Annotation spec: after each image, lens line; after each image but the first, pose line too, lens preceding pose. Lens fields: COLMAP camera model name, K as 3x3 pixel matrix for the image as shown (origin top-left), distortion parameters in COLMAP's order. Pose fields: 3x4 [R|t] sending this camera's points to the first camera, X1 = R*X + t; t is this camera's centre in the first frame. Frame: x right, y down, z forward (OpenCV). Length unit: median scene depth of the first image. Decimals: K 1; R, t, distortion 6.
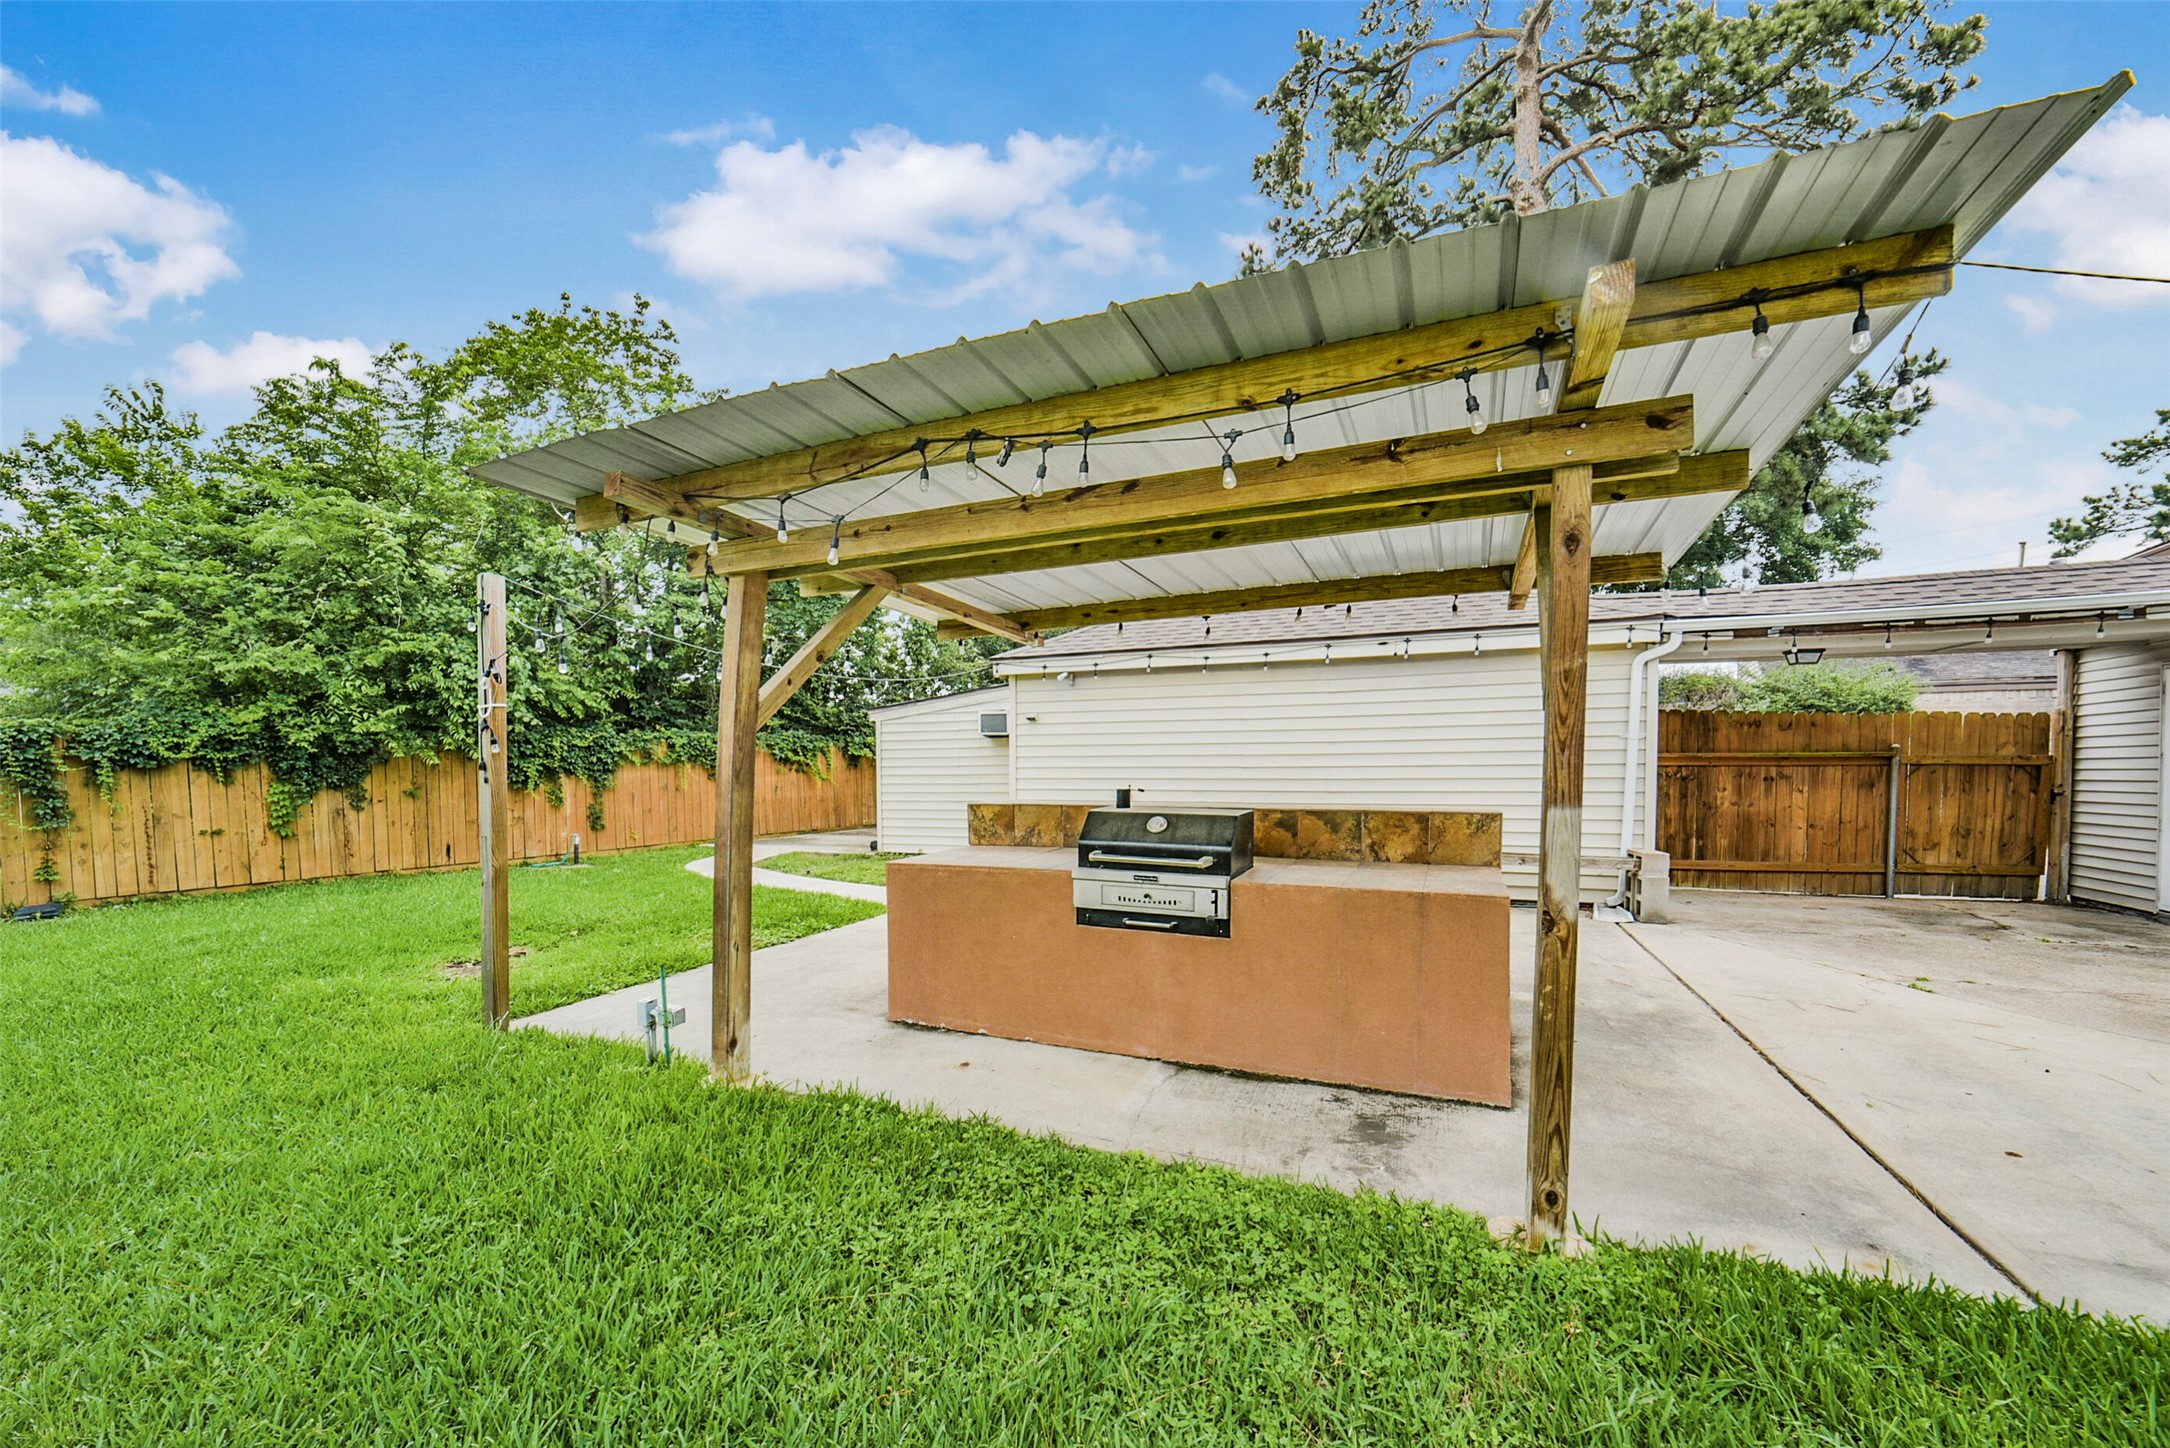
lens RADIAL K [[842.7, 0, 1084.3], [0, 842.7, 767.7], [0, 0, 1]] dist [-0.000155, 0.007065]
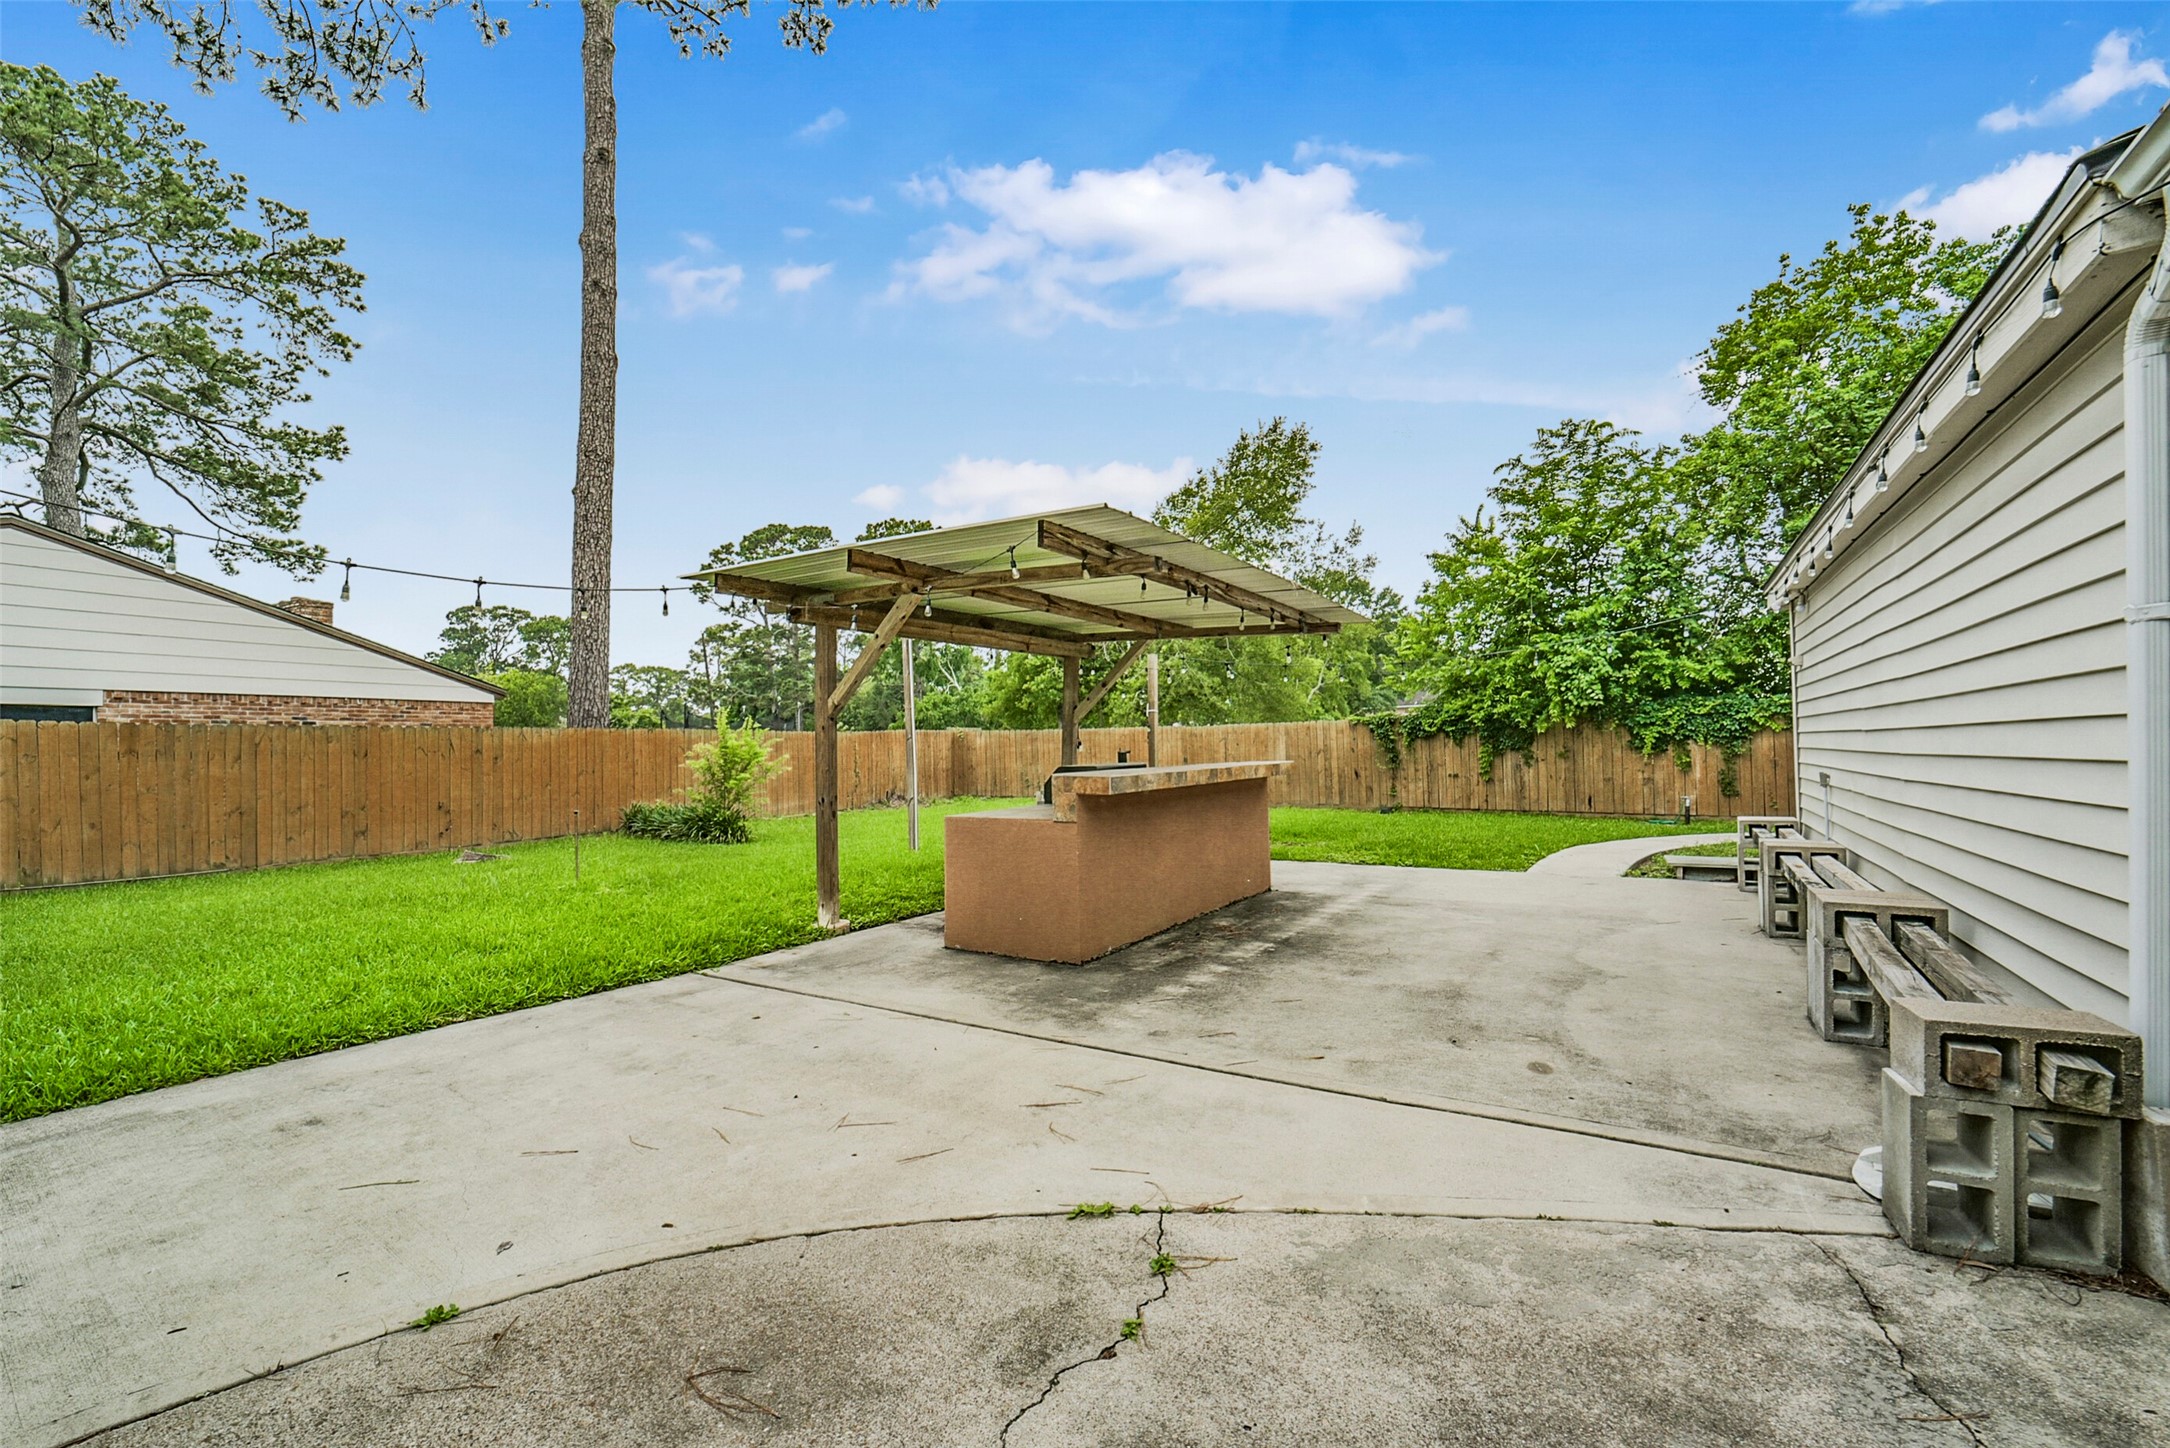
lens RADIAL K [[851.7, 0, 1085.0], [0, 851.7, 724.0], [0, 0, 1]] dist [-0.026018, 0.007542]
pose [[-0.167902, -0.019571, -0.985609, 0.736346], [0.004552, 0.999777, -0.020628, 0.006155], [0.985793, -0.007950, -0.167776, 0.550591]]
